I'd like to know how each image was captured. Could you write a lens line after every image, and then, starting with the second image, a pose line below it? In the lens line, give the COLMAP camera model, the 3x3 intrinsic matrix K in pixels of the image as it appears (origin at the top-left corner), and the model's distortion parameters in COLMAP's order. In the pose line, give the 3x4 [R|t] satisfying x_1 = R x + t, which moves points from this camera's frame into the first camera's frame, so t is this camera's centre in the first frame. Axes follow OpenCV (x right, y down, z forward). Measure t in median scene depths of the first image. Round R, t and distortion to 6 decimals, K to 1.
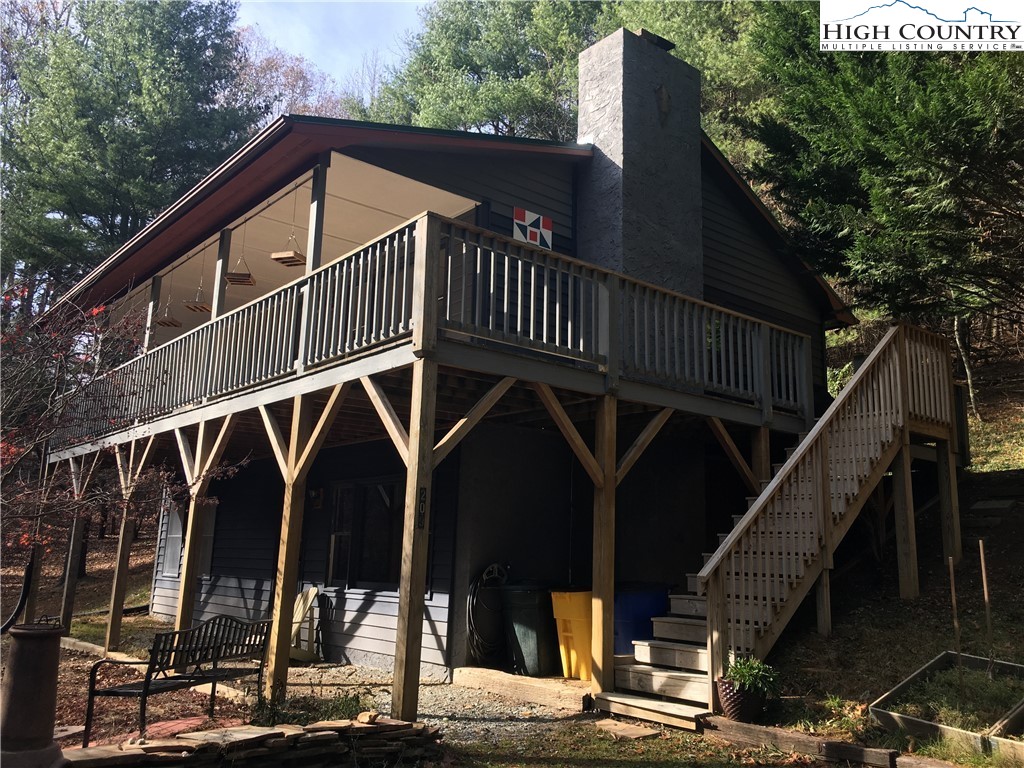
lens RADIAL K [[873.0, 0, 513.3], [0, 873.0, 382.6], [0, 0, 1]] dist [0.074980, -0.100811]
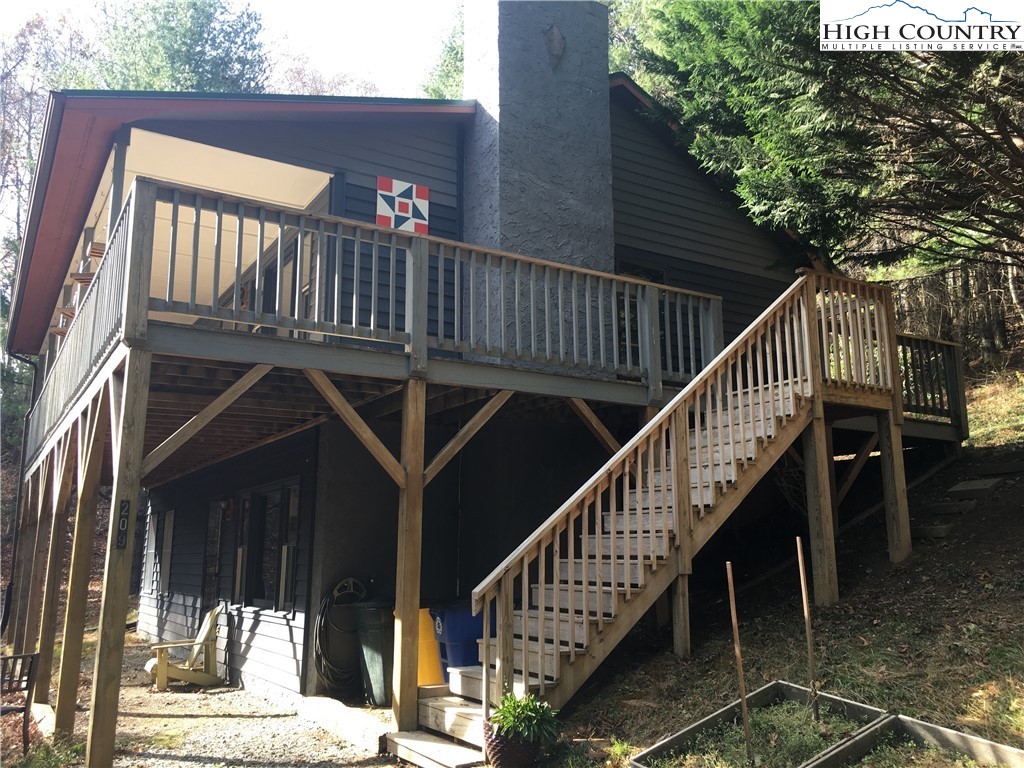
lens RADIAL K [[873.0, 0, 508.9], [0, 873.0, 382.8], [0, 0, 1]] dist [0.074980, -0.100811]
pose [[0.988550, -0.059811, -0.138532, 0.275878], [0.060138, 0.998188, -0.001829, 0.021604], [0.138390, -0.006523, 0.990356, 0.146565]]
